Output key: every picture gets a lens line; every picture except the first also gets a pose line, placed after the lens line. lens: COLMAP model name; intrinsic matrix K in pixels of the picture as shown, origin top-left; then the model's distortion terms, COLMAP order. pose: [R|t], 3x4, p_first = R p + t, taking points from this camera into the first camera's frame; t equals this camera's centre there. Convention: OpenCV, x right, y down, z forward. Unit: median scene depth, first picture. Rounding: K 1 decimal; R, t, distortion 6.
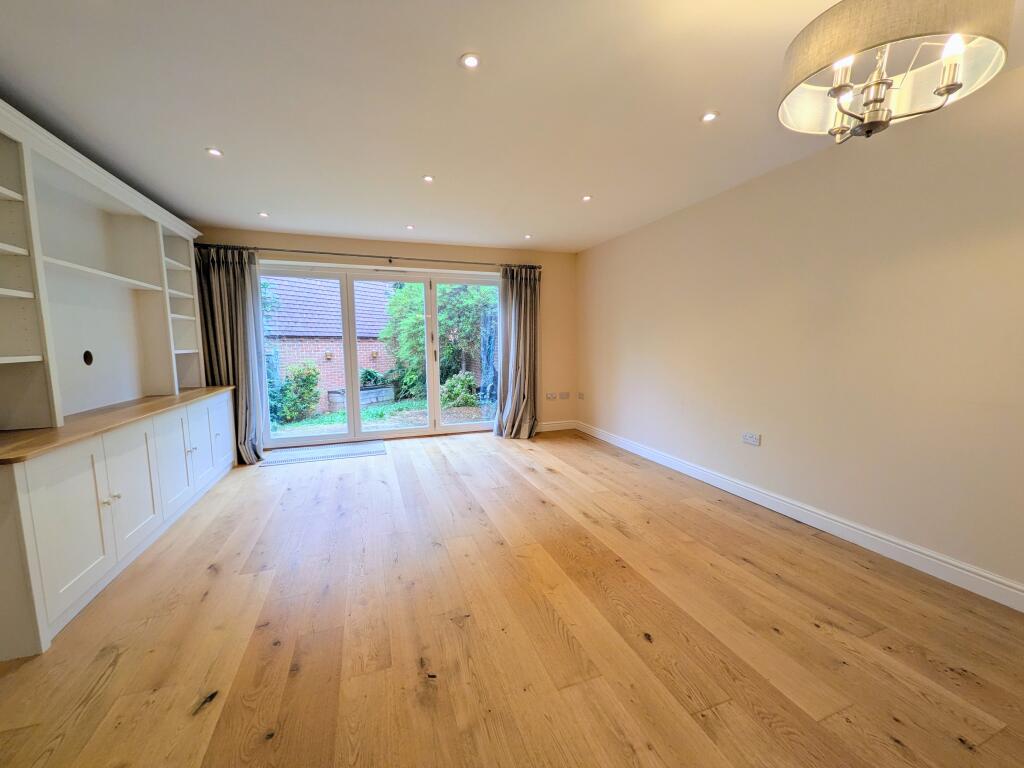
lens RADIAL K [[400.7, 0, 512.0], [0, 400.7, 384.0], [0, 0, 1]] dist [0.002334, 0.000025]
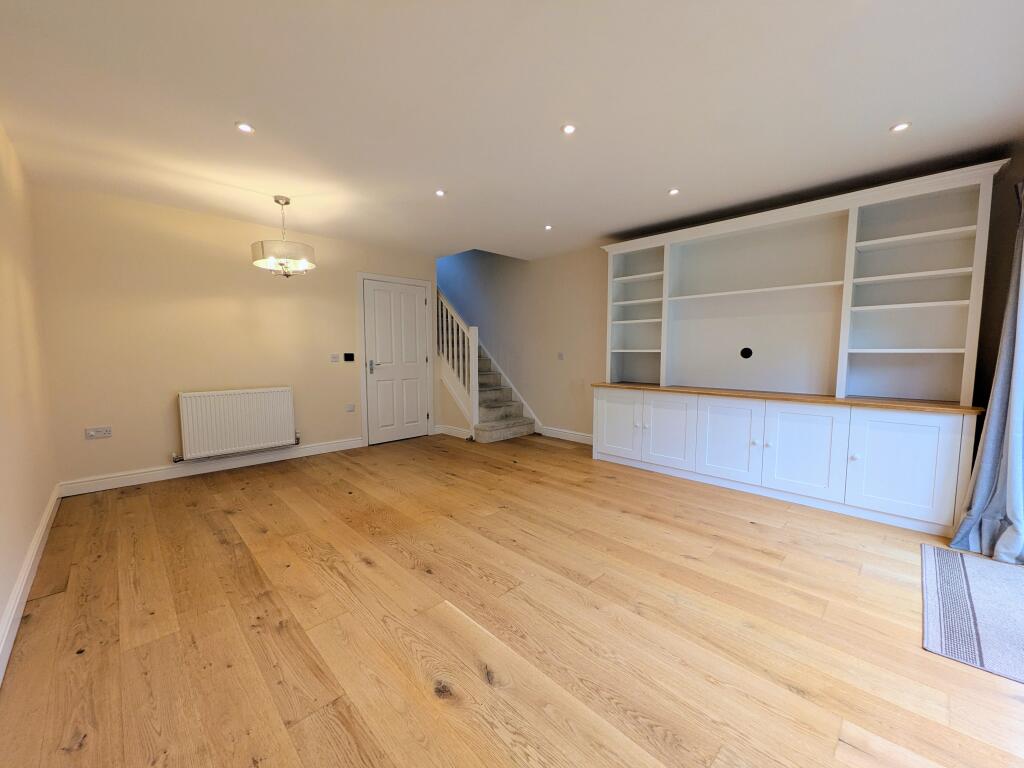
lens RADIAL K [[400.7, 0, 512.0], [0, 400.7, 384.0], [0, 0, 1]] dist [0.002334, 0.000025]
pose [[-0.908889, 0.040550, -0.415061, 0.333308], [-0.038261, 0.982956, 0.179813, -0.227901], [0.415278, 0.179311, -0.891847, 2.422272]]
